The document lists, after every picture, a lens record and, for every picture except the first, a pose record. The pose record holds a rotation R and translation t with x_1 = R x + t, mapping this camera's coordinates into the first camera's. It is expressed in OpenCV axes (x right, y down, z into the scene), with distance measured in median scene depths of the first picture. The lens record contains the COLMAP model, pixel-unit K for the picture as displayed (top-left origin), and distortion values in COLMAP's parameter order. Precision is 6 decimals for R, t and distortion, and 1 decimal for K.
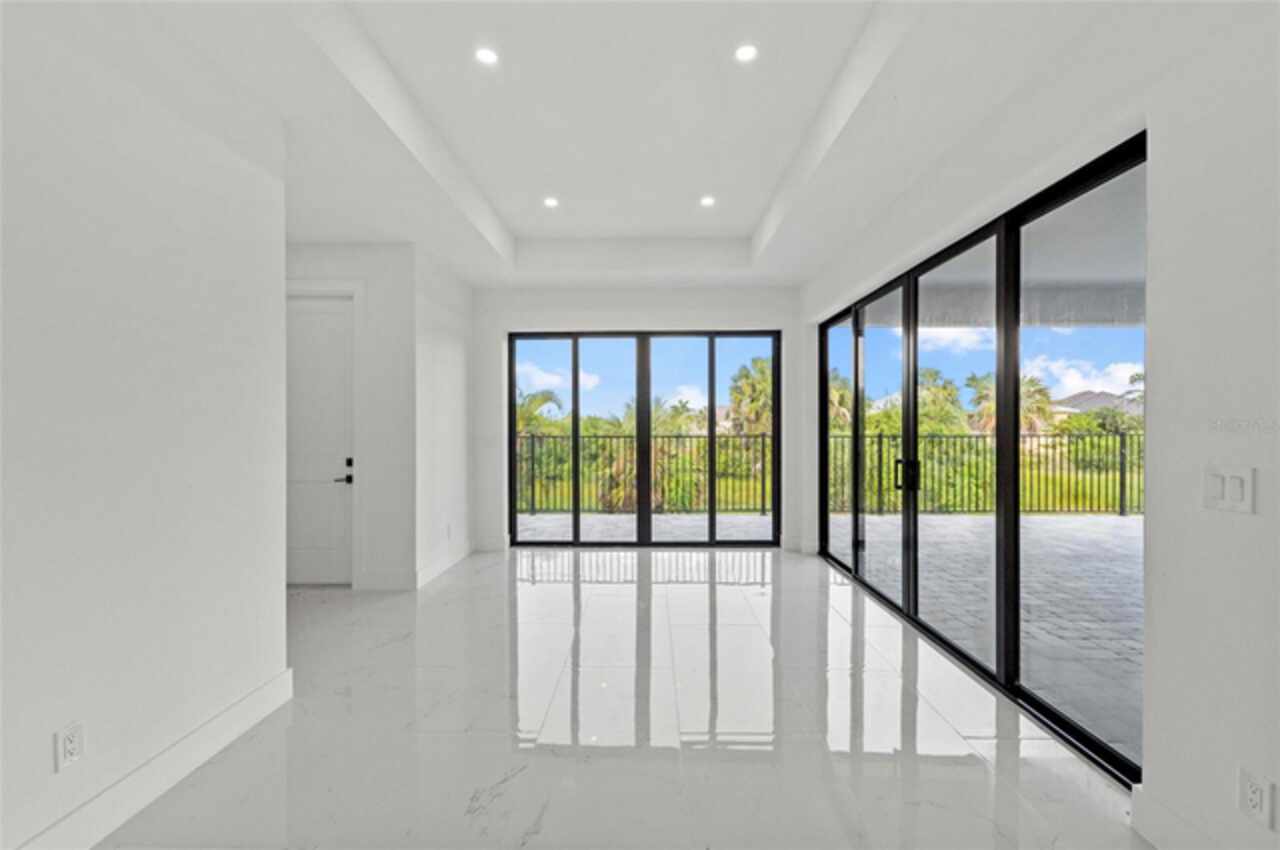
lens RADIAL K [[505.8, 0, 640.0], [0, 505.8, 425.0], [0, 0, 1]] dist [-0.001023, -0.000244]
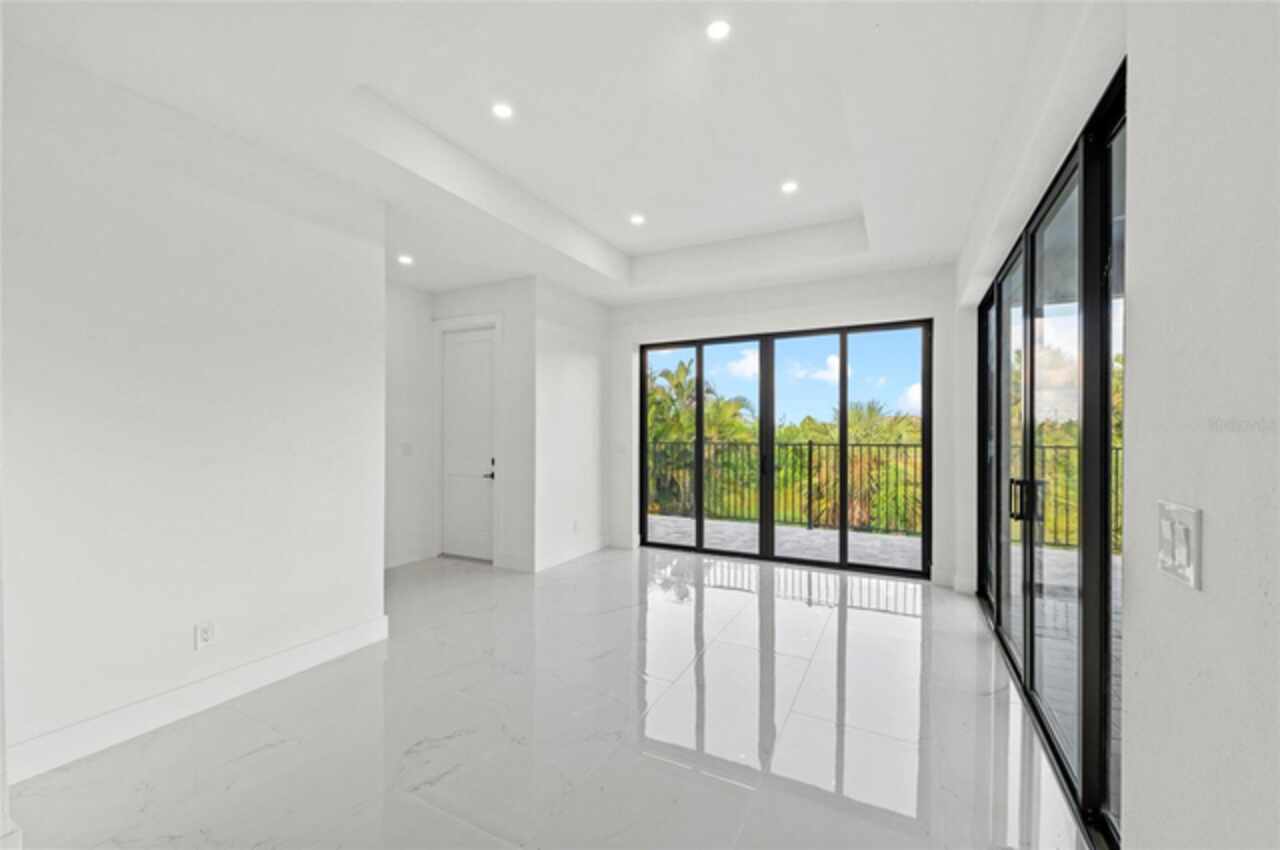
lens RADIAL K [[505.8, 0, 640.0], [0, 505.8, 425.0], [0, 0, 1]] dist [-0.001023, -0.000244]
pose [[0.896280, -0.003135, -0.443478, 0.216481], [-0.001961, 0.999937, -0.011032, -0.001334], [0.443485, 0.010757, 0.896217, 0.045752]]
